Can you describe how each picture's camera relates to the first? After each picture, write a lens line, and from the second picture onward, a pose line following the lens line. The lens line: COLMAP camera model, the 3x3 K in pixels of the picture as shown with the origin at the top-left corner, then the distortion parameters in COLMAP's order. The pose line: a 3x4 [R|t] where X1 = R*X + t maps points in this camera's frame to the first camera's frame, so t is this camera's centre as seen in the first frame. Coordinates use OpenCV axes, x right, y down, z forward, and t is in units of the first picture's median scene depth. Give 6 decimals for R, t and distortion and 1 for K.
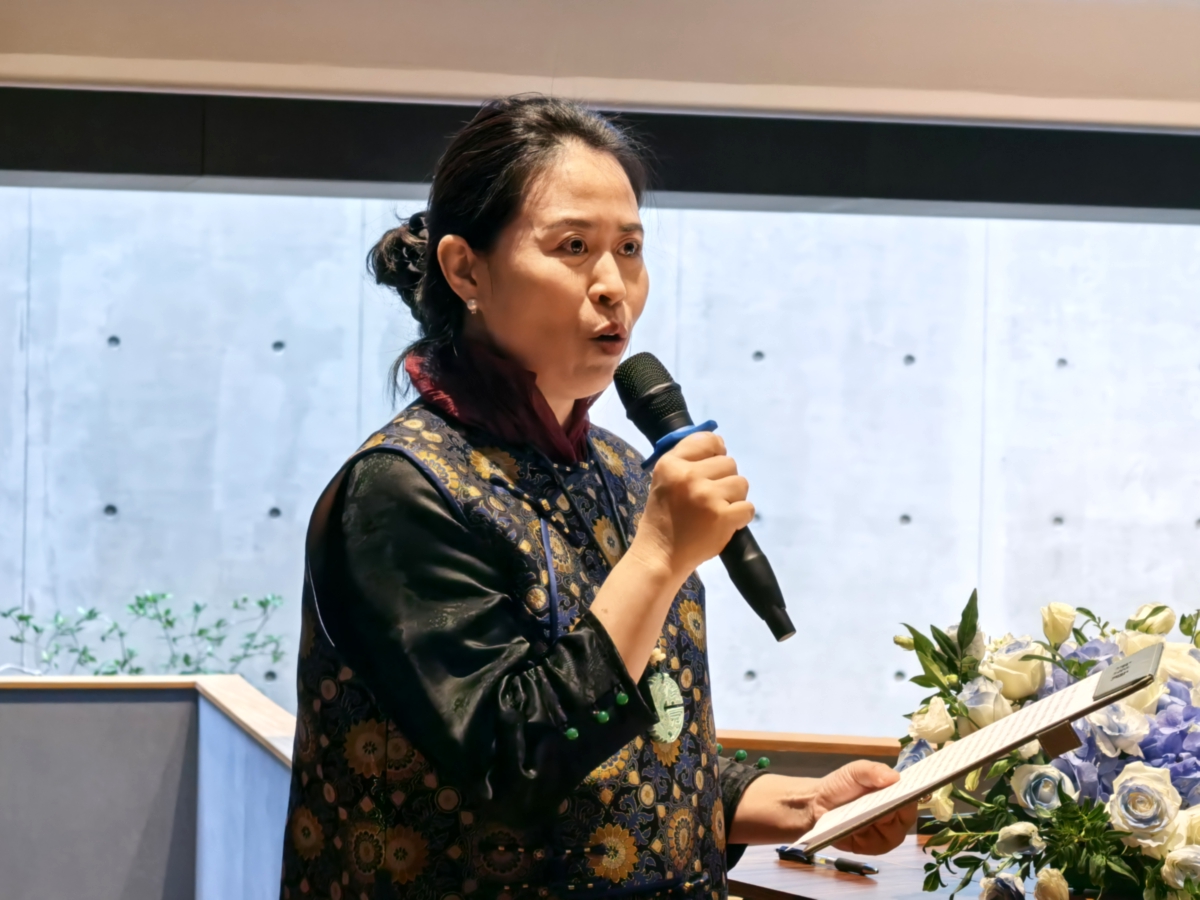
lens RADIAL K [[3429.5, 0, 600.0], [0, 3429.5, 450.0], [0, 0, 1]] dist [0.205746, -2.733900]
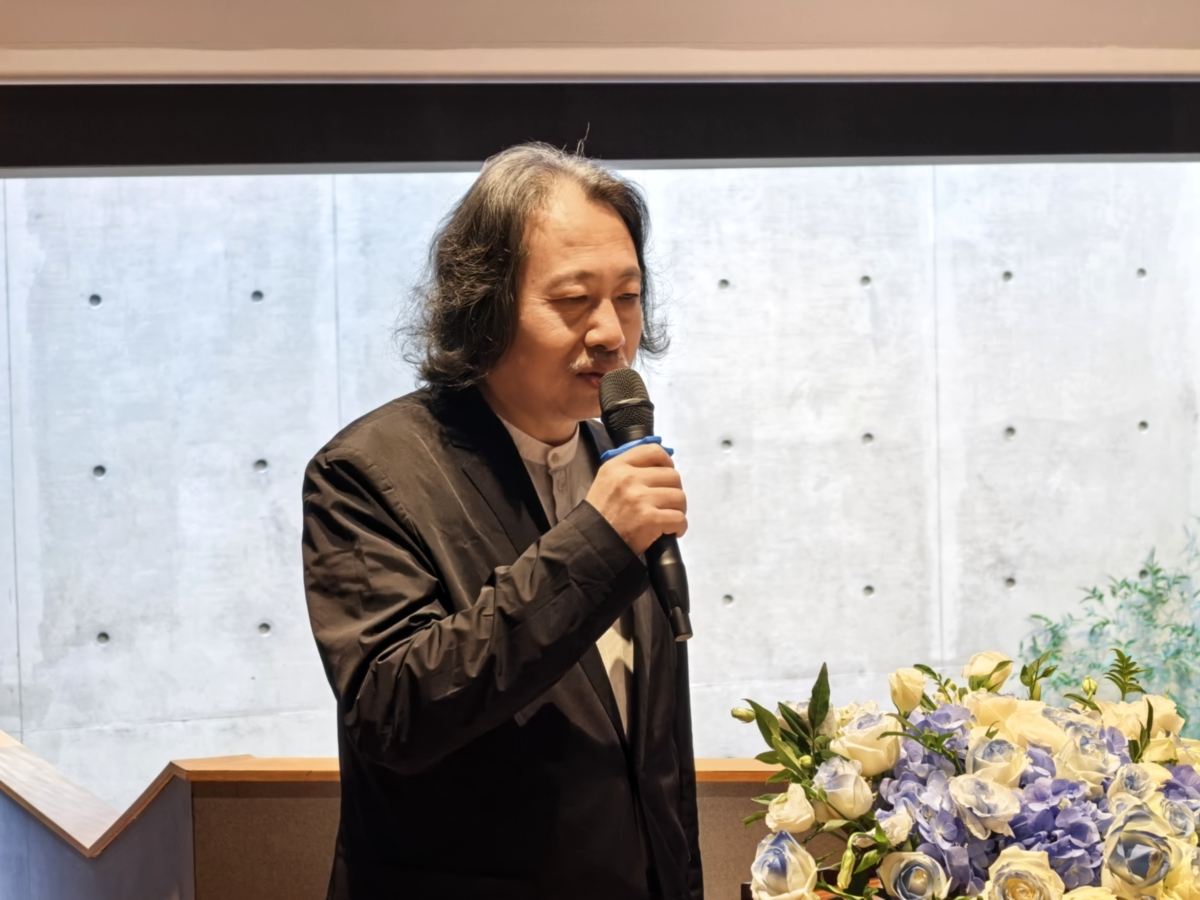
lens RADIAL K [[3429.5, 0, 600.0], [0, 3429.5, 450.0], [0, 0, 1]] dist [0.205746, -2.733900]
pose [[0.991896, -0.048679, 0.117359, -0.059809], [0.044247, 0.998216, 0.040081, -0.058475], [-0.119100, -0.034563, 0.992280, 0.073257]]
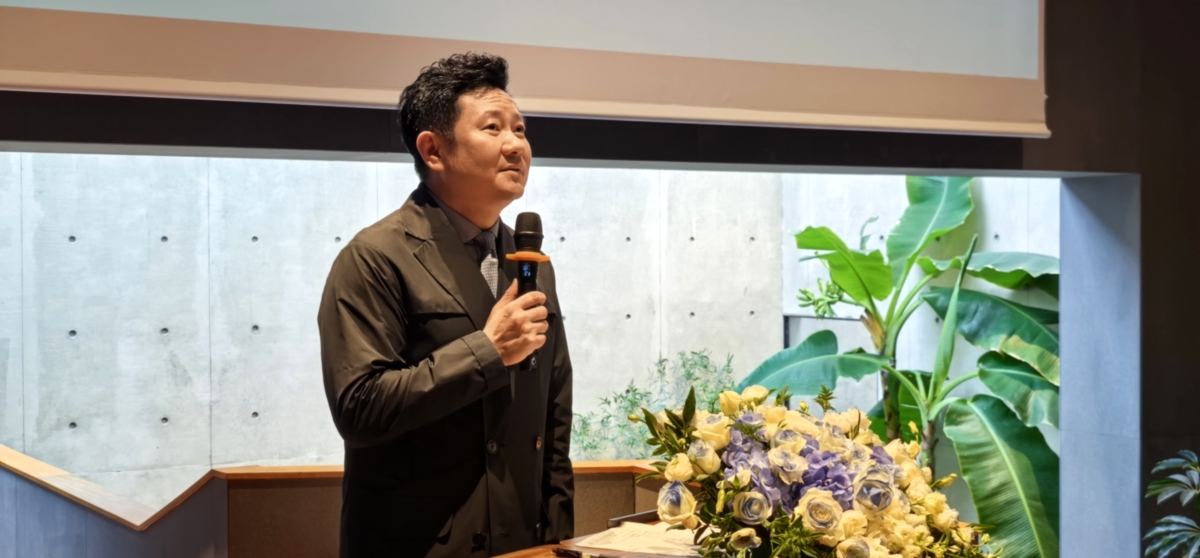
lens RADIAL K [[1707.5, 0, 600.0], [0, 1707.5, 279.0], [0, 0, 1]] dist [0.222936, -0.053265]
pose [[0.952104, -0.028759, 0.304420, -0.181592], [0.028448, 0.999580, 0.005460, -0.016615], [-0.304449, 0.003461, 0.952522, 0.229060]]
